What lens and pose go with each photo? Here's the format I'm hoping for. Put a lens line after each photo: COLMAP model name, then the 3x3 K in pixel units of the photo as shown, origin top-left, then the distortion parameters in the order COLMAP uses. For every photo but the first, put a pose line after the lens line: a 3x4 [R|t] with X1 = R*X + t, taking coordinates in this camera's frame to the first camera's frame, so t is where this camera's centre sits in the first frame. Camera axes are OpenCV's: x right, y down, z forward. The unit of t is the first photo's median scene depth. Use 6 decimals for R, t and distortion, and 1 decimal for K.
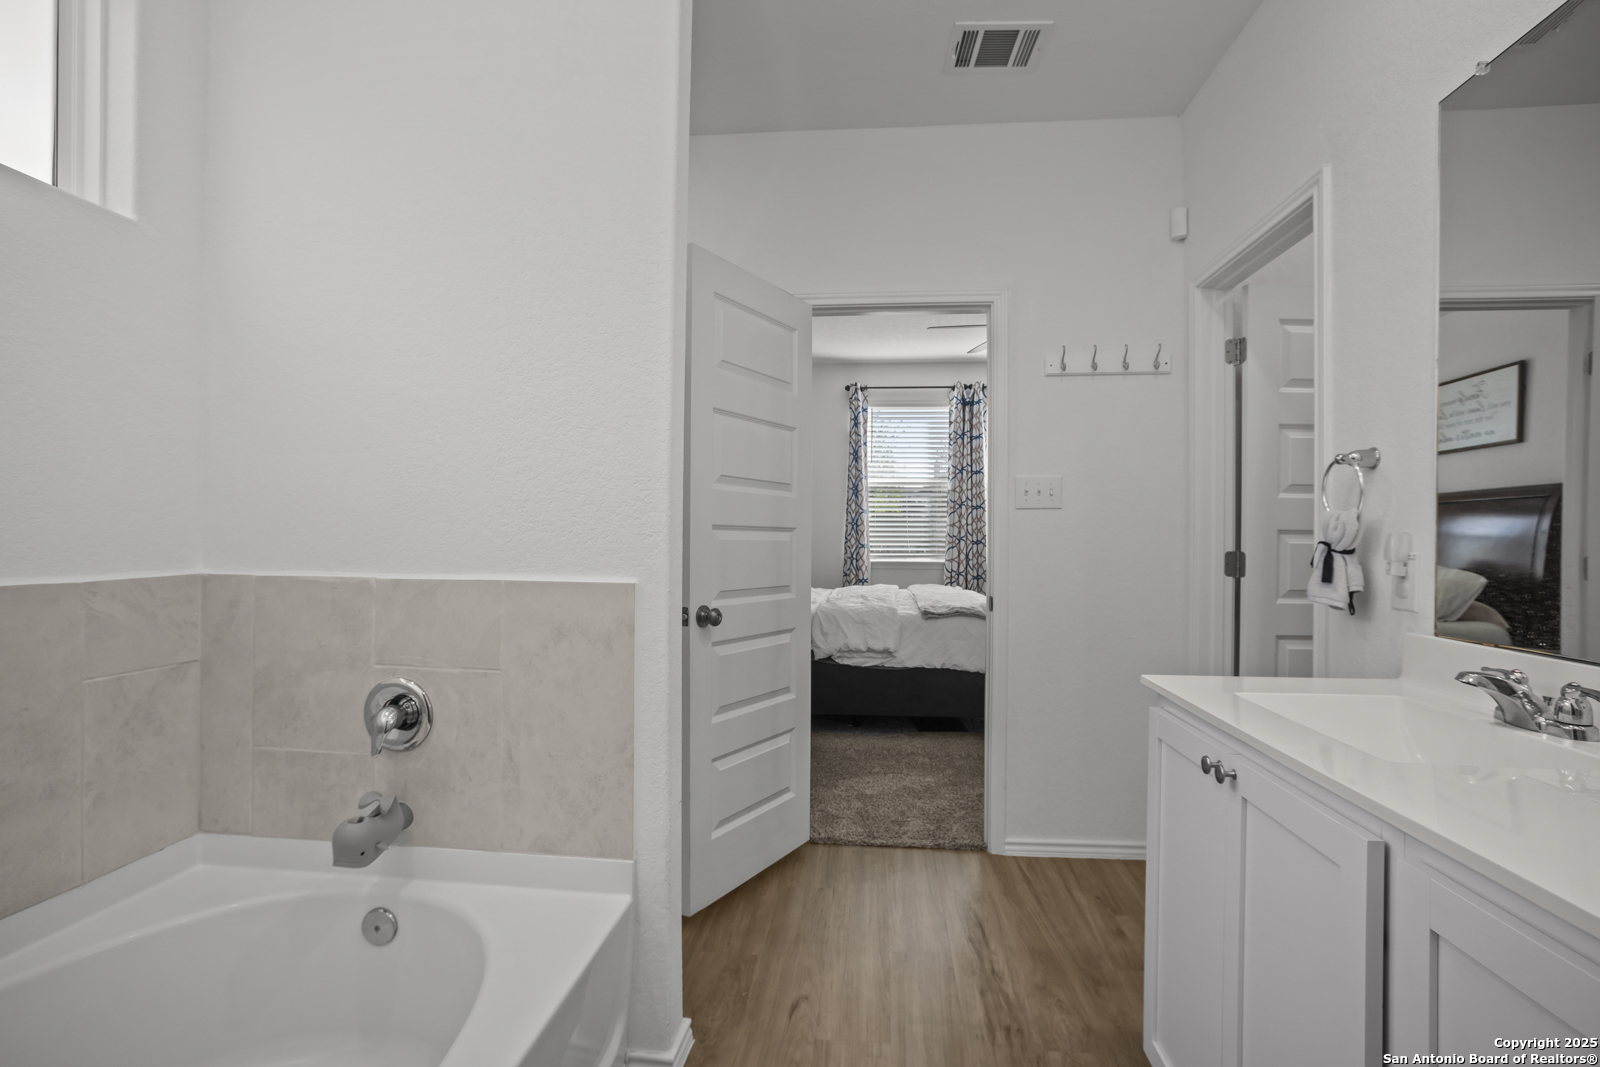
lens RADIAL K [[749.1, 0, 800.9], [0, 749.1, 530.6], [0, 0, 1]] dist [-0.019297, 0.002018]
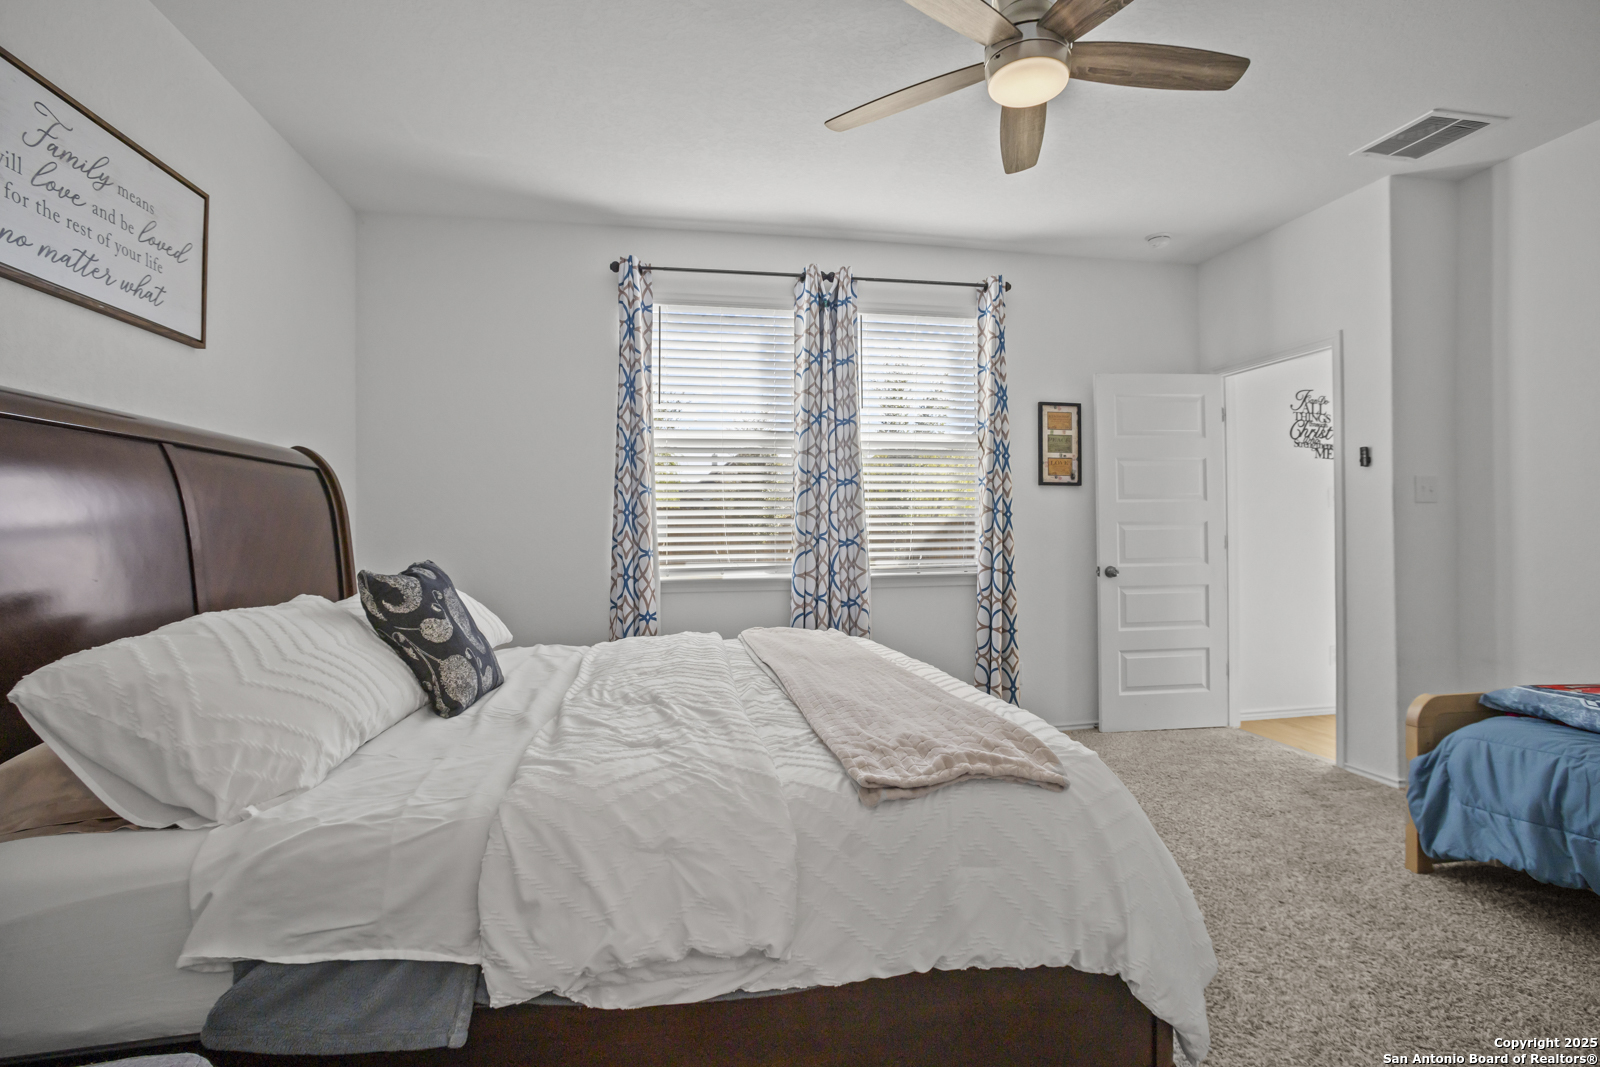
lens RADIAL K [[749.1, 0, 799.4], [0, 749.1, 516.6], [0, 0, 1]] dist [-0.019297, 0.002018]
pose [[0.956428, -0.009806, 0.291804, 0.031342], [0.013049, 0.999873, -0.009168, 0.000300], [-0.291677, 0.012576, 0.956434, 0.454352]]
